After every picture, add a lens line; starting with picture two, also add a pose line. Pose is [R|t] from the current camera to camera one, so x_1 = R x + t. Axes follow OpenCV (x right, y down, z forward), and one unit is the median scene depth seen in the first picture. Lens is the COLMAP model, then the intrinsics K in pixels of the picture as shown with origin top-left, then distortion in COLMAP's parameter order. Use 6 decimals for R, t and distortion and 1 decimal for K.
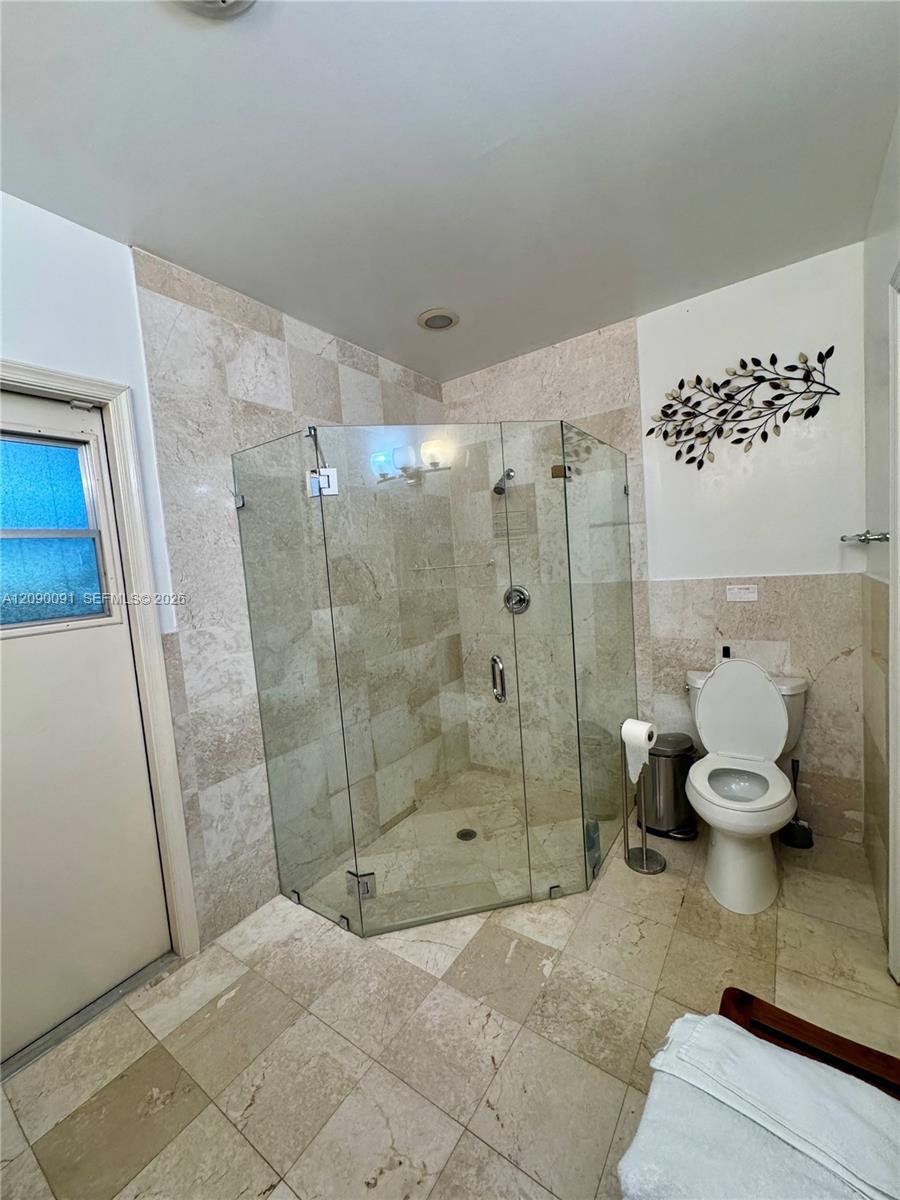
lens RADIAL K [[478.1, 0, 451.8], [0, 478.1, 599.6], [0, 0, 1]] dist [-0.005482, 0.000847]
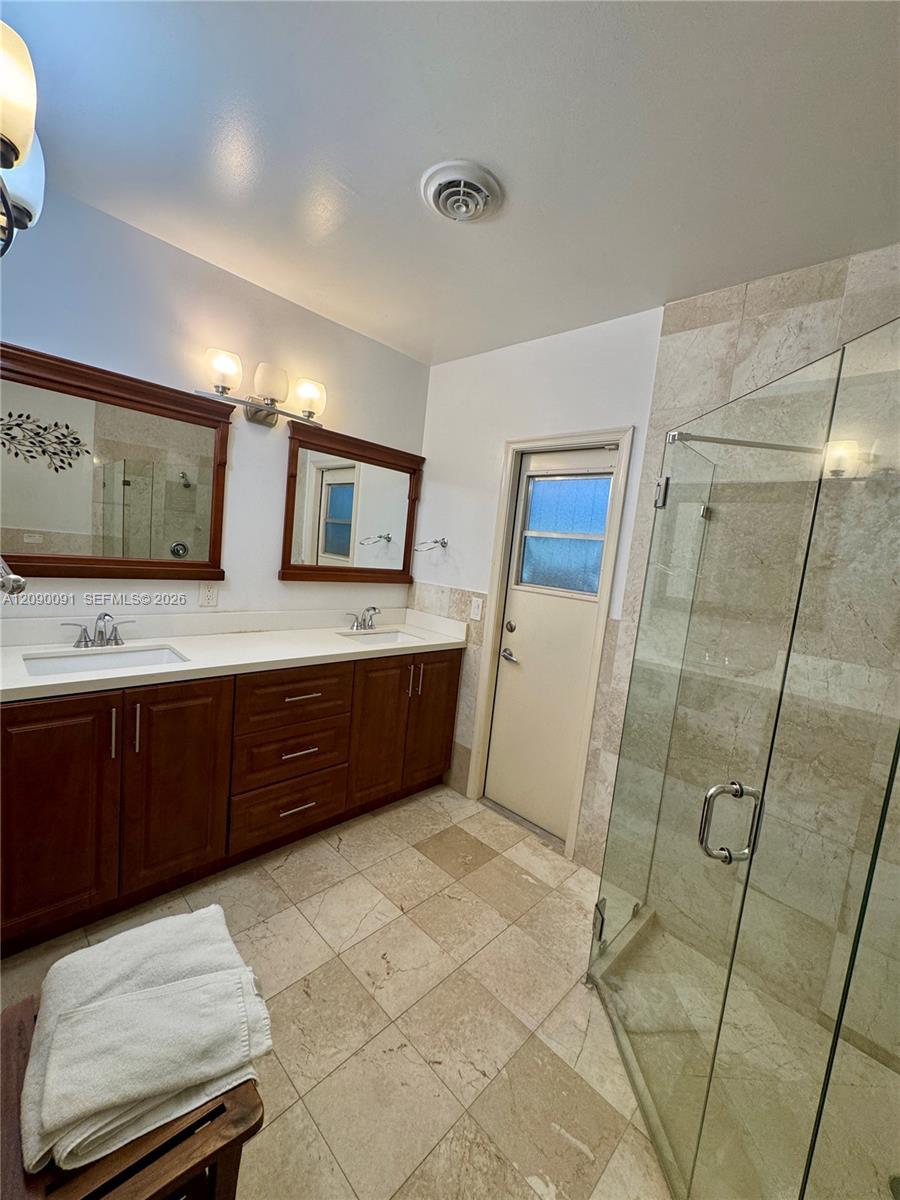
lens RADIAL K [[478.1, 0, 451.4], [0, 478.1, 600.4], [0, 0, 1]] dist [-0.005482, 0.000847]
pose [[-0.164585, 0.171084, -0.971412, 0.742893], [-0.166607, 0.965870, 0.198336, -0.166519], [0.972190, 0.194487, -0.130464, 0.791493]]
